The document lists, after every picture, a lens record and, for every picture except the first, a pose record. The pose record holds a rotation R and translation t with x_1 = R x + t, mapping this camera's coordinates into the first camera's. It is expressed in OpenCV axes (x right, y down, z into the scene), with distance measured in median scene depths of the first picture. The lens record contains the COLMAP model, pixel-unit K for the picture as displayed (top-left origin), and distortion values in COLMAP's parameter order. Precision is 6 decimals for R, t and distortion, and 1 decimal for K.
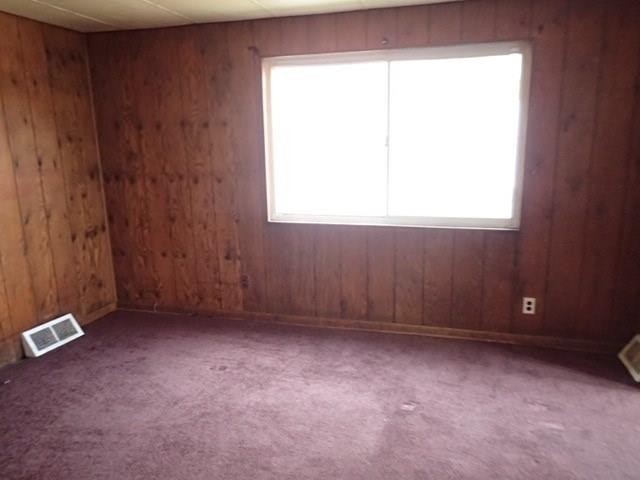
lens RADIAL K [[475.6, 0, 321.3], [0, 475.6, 238.7], [0, 0, 1]] dist [0.003492, 0.000887]
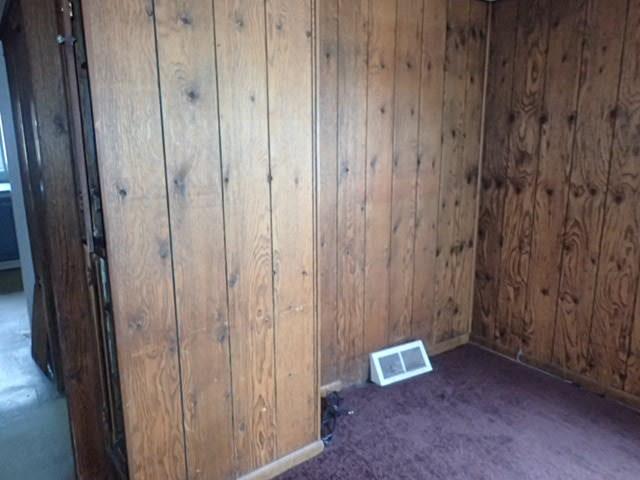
lens RADIAL K [[475.6, 0, 321.3], [0, 475.6, 238.7], [0, 0, 1]] dist [0.003492, 0.000887]
pose [[0.780889, 0.149797, -0.606443, -0.176048], [-0.144020, 0.987841, 0.058558, -0.044606], [0.607841, 0.041613, 0.792968, 0.209683]]
